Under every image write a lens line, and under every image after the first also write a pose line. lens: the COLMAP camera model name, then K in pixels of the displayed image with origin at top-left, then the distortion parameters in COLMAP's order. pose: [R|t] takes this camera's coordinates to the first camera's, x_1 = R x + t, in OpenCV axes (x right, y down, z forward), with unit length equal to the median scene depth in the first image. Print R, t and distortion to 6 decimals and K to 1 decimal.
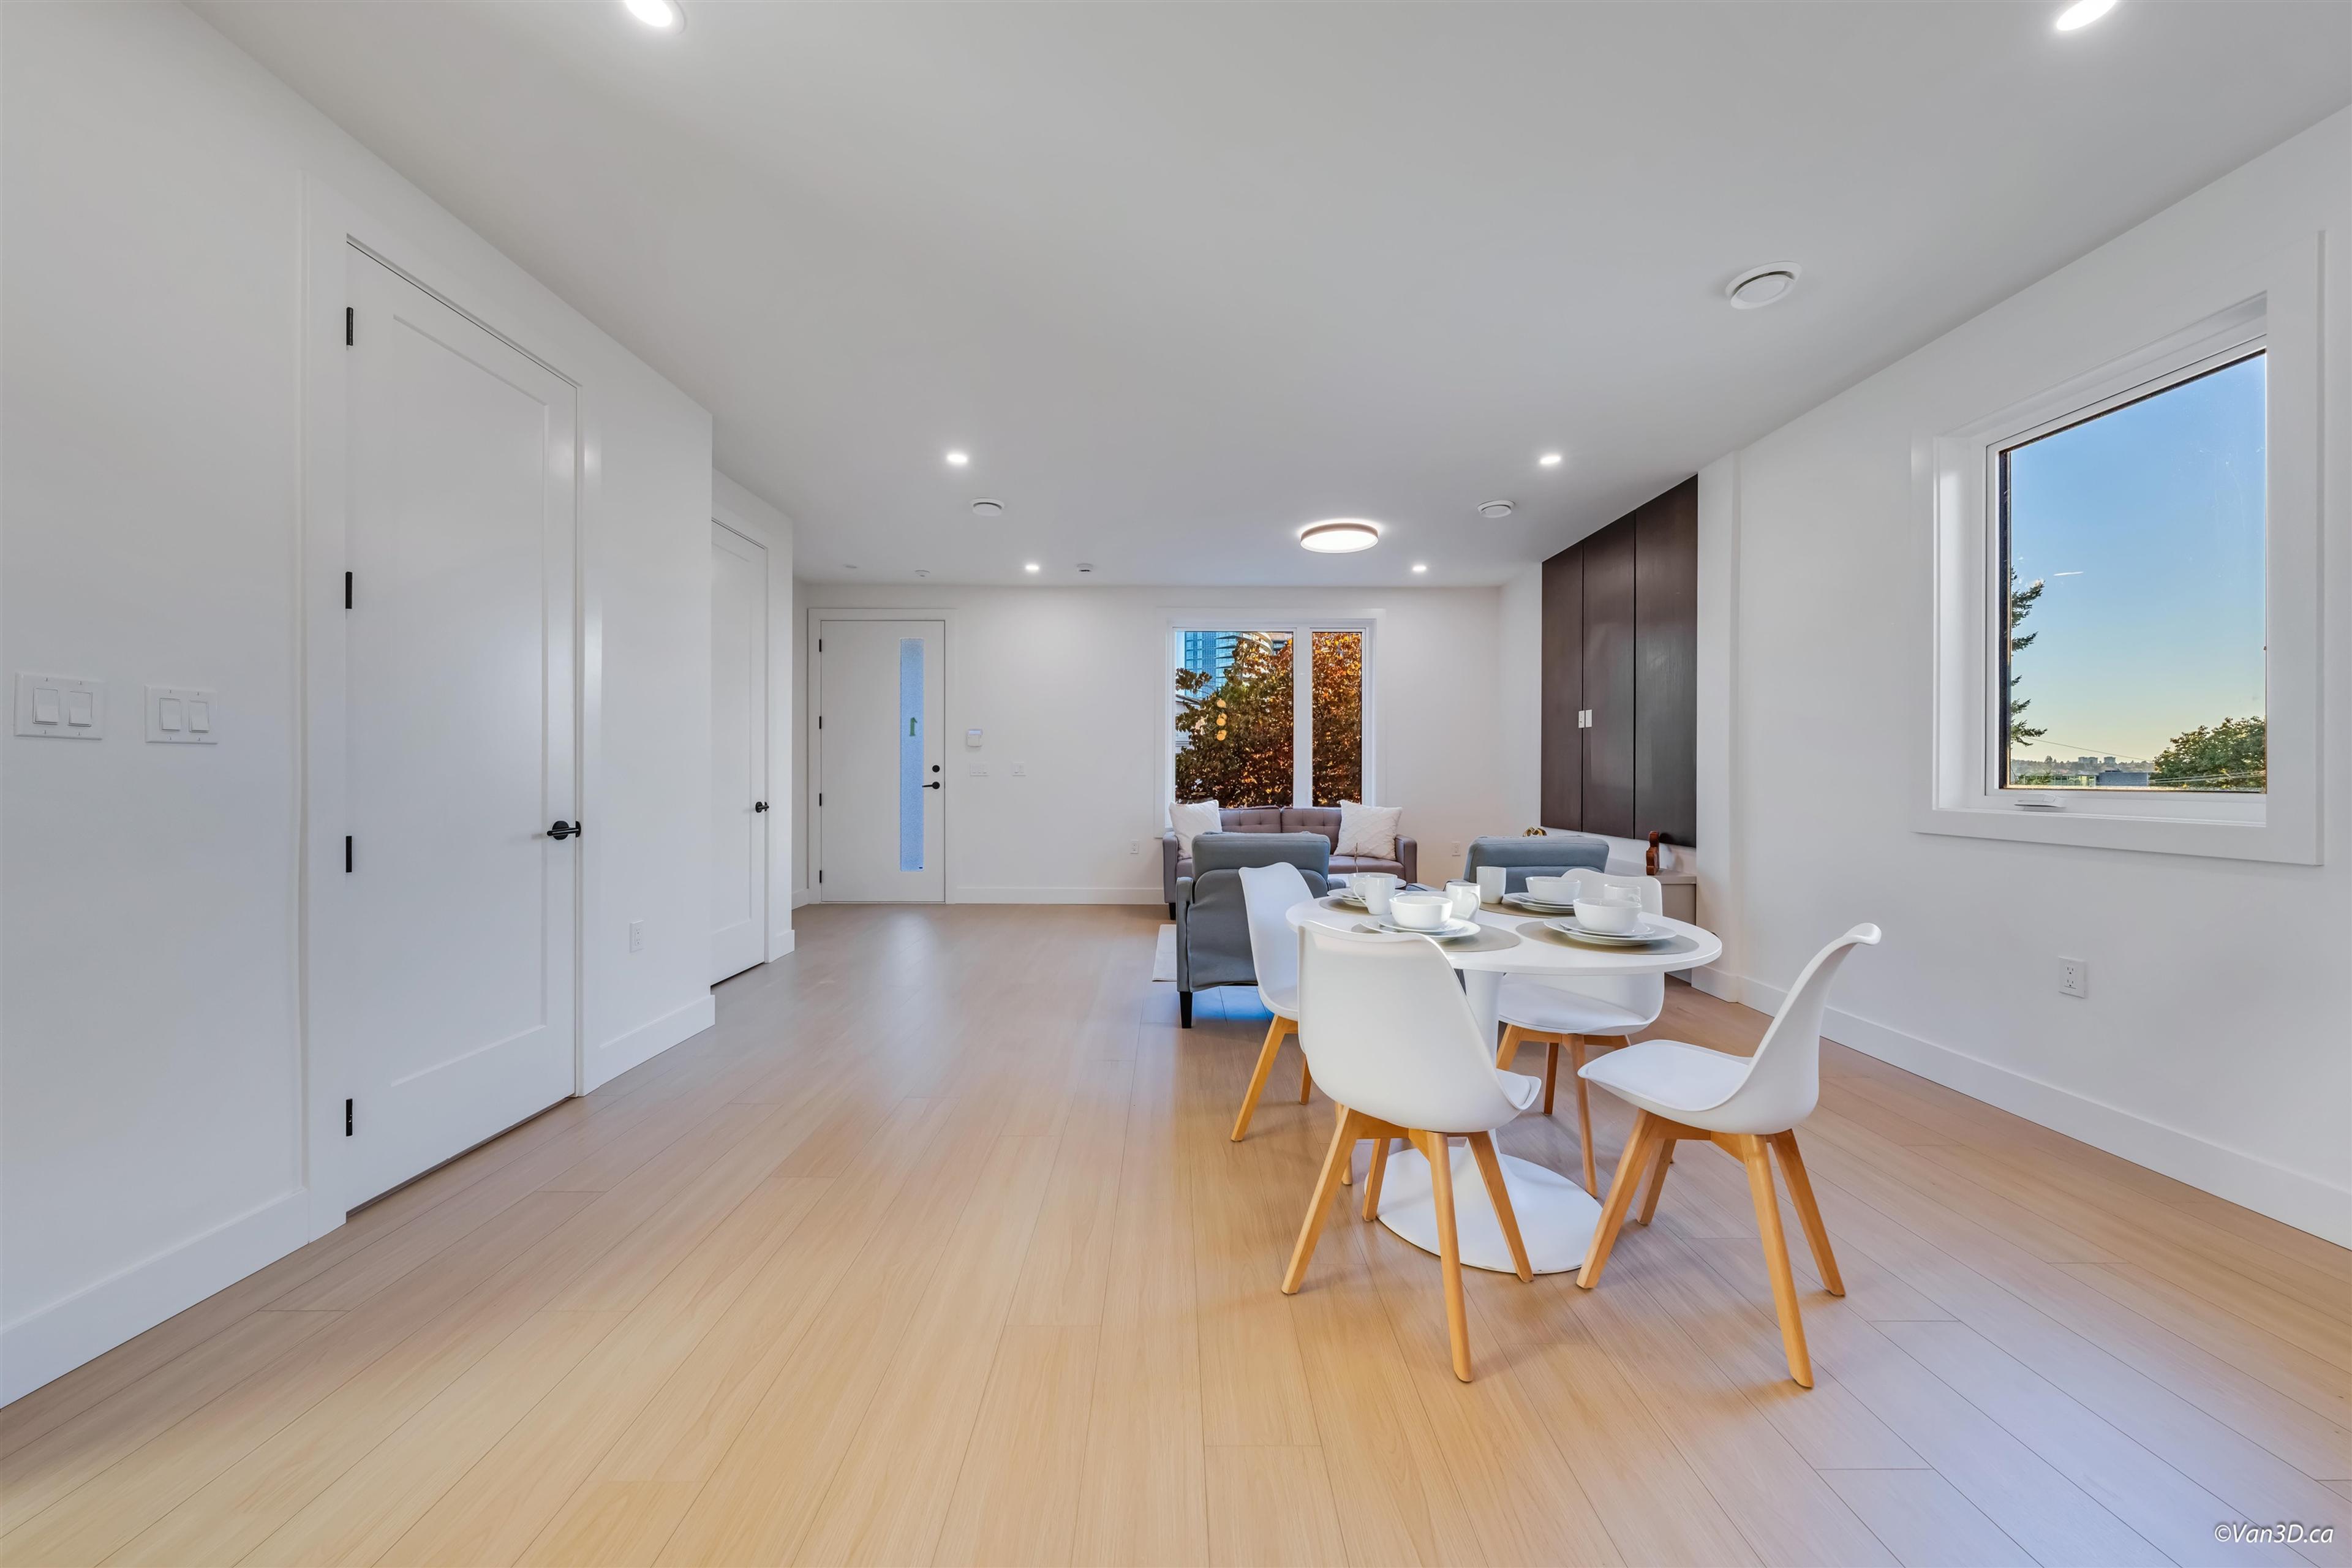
lens RADIAL K [[800.0, 0, 1169.9], [0, 800.0, 775.1], [0, 0, 1]] dist [-0.003071, 0.000033]
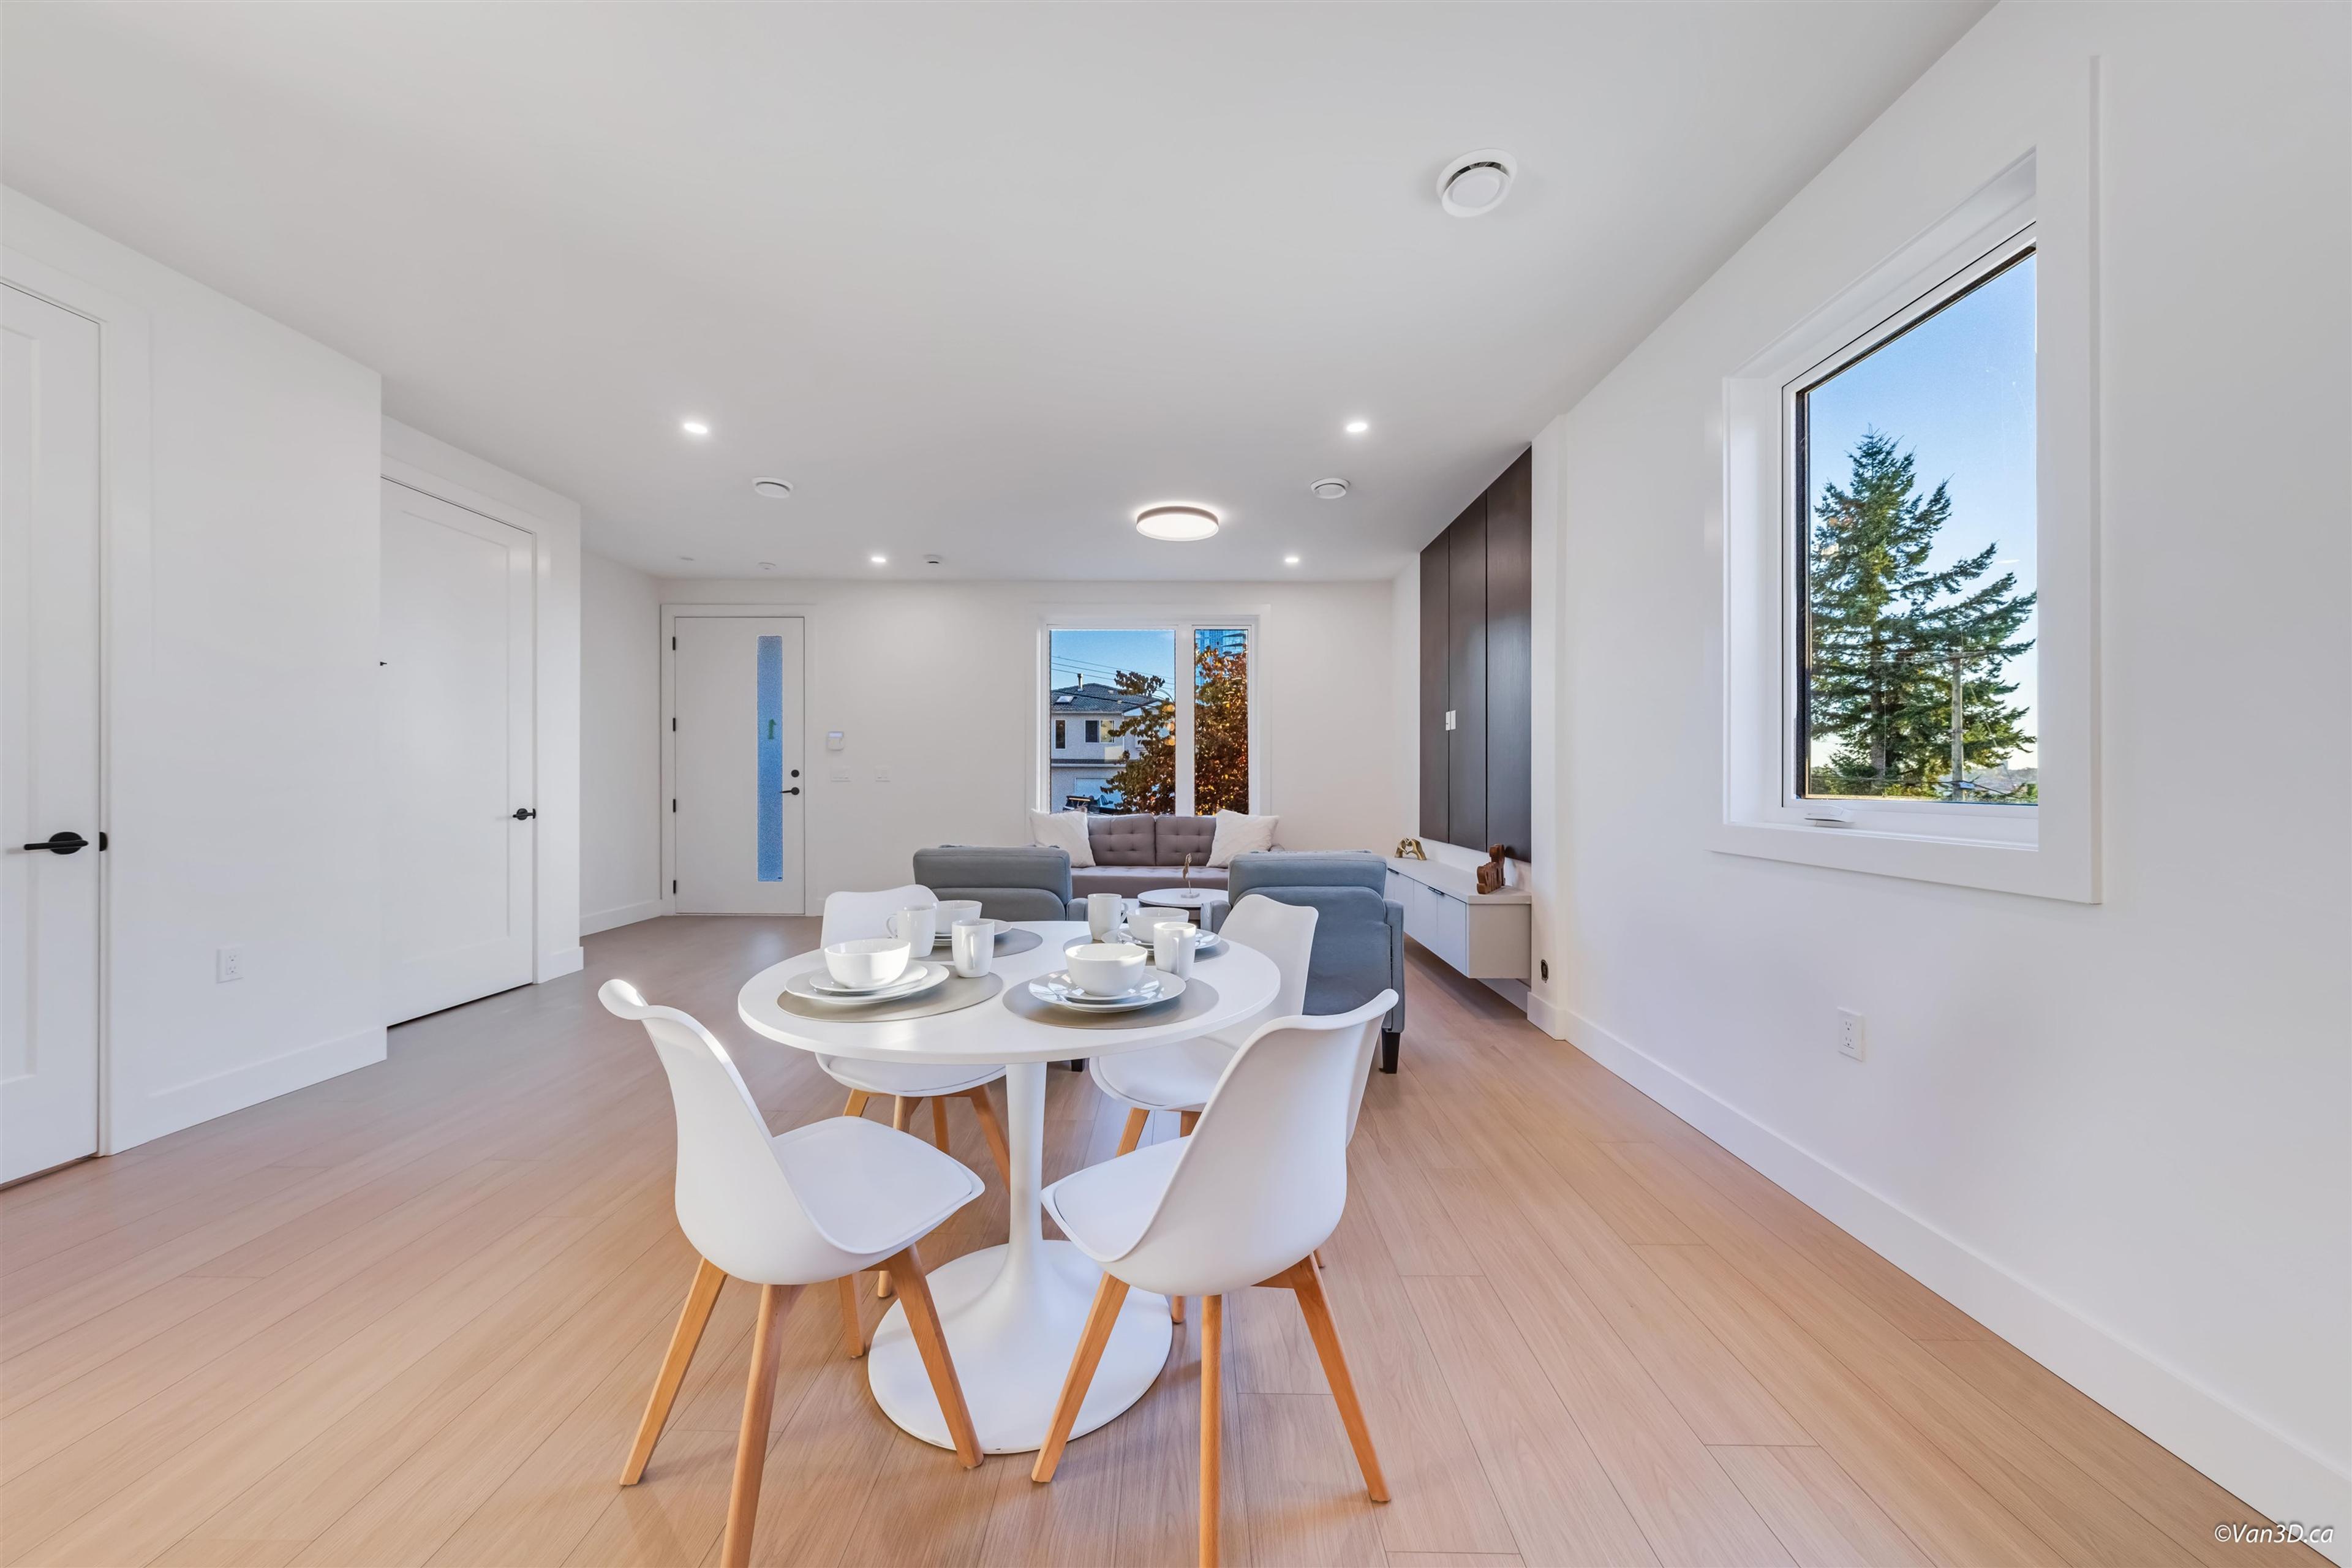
lens RADIAL K [[786.4, 0, 1178.9], [0, 786.4, 778.4], [0, 0, 1]] dist [0.001361, -0.002108]
pose [[0.999905, 0.002238, -0.013621, 0.236778], [-0.002285, 0.999991, -0.003467, 0.000008], [0.013613, 0.003498, 0.999901, 0.100478]]
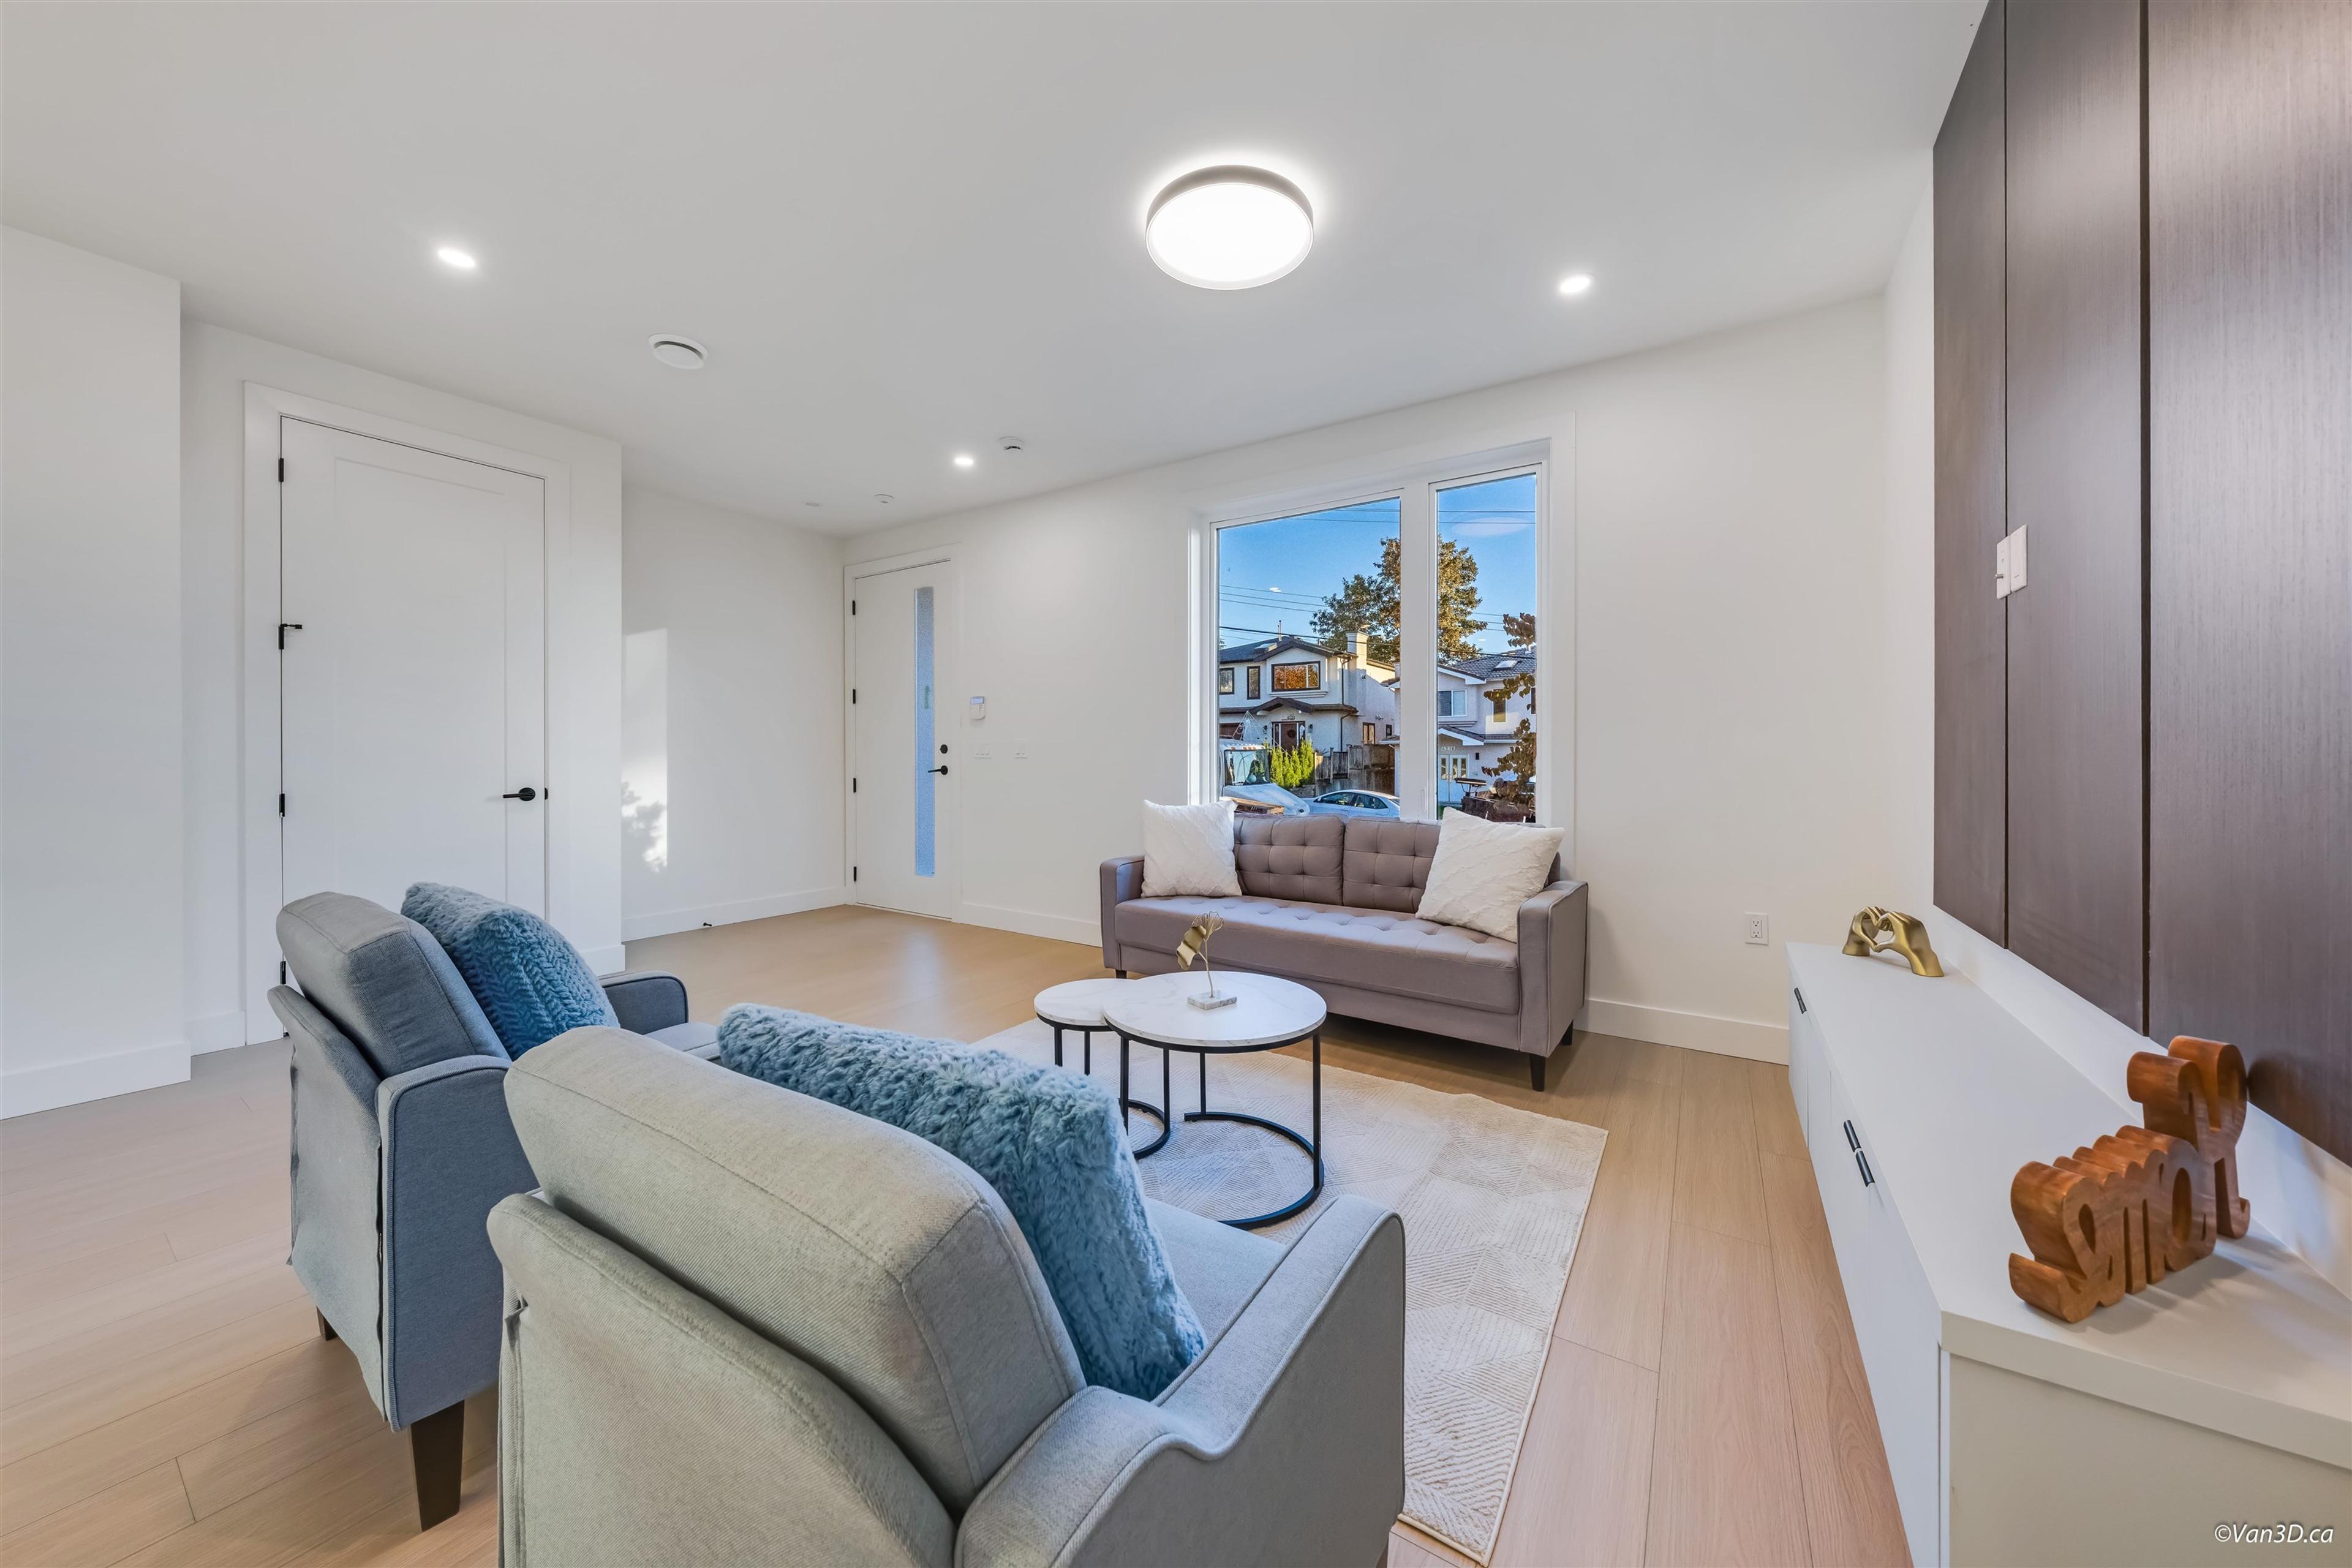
lens RADIAL K [[803.2, 0, 1180.3], [0, 803.2, 763.7], [0, 0, 1]] dist [-0.001483, -0.000147]
pose [[0.834889, 0.005385, -0.550391, 0.460447], [-0.002546, 0.999979, 0.005921, 0.001448], [0.550412, -0.003541, 0.834886, 0.635343]]
